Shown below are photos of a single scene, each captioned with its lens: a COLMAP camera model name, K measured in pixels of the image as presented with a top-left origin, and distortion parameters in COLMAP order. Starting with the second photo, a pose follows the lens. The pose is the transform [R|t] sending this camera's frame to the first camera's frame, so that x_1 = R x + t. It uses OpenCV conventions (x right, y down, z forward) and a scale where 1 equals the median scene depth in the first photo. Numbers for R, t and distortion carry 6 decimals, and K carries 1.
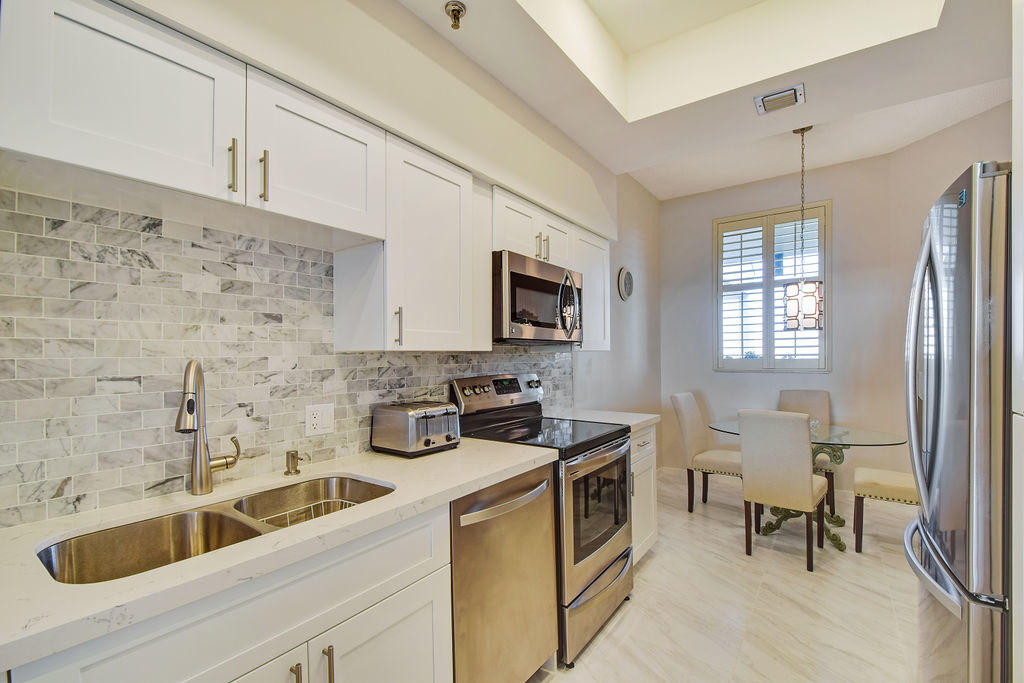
lens RADIAL K [[451.8, 0, 511.6], [0, 451.8, 353.4], [0, 0, 1]] dist [0.030848, -0.030219]
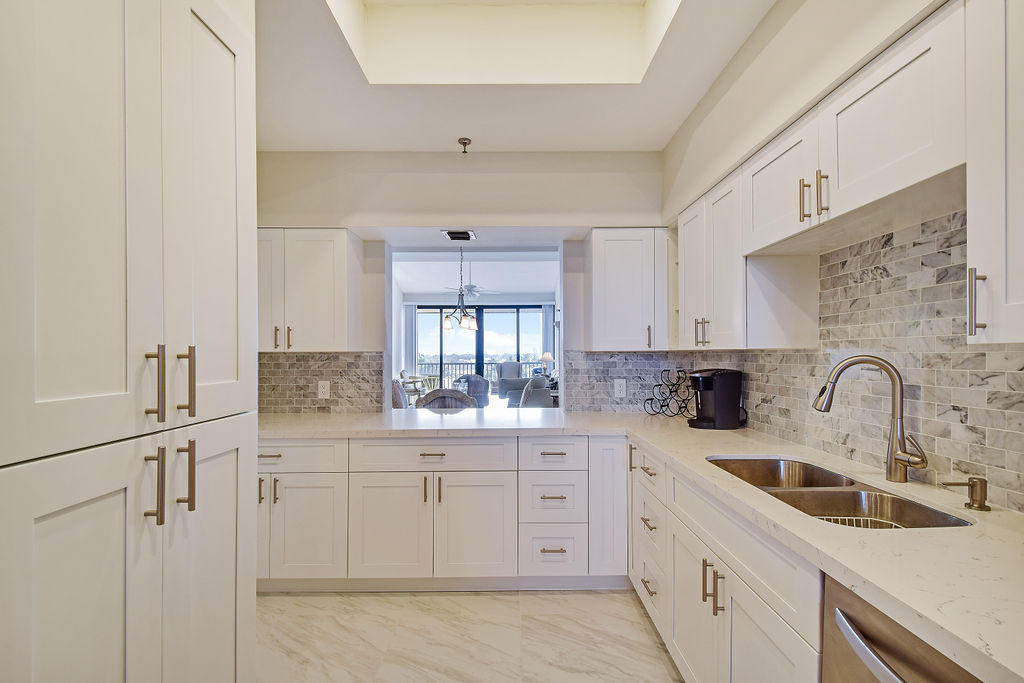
lens RADIAL K [[451.8, 0, 511.6], [0, 451.8, 353.4], [0, 0, 1]] dist [0.030848, -0.030219]
pose [[-0.807865, 0.012557, -0.589234, 0.609271], [0.014893, 0.999889, 0.000890, -0.004490], [0.589180, -0.008056, -0.807962, 1.210765]]
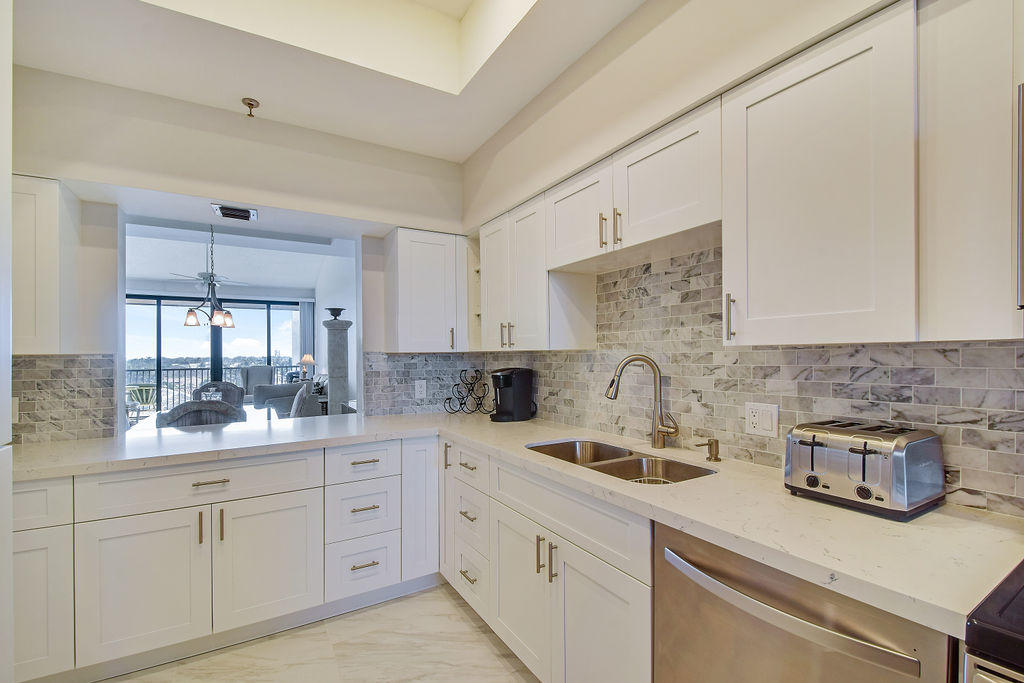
lens RADIAL K [[451.8, 0, 511.6], [0, 451.8, 353.4], [0, 0, 1]] dist [0.030848, -0.030219]
pose [[-0.395652, 0.013228, -0.918305, 0.738666], [0.019161, 0.999798, 0.006147, -0.006214], [0.918201, -0.015164, -0.395825, 1.043750]]
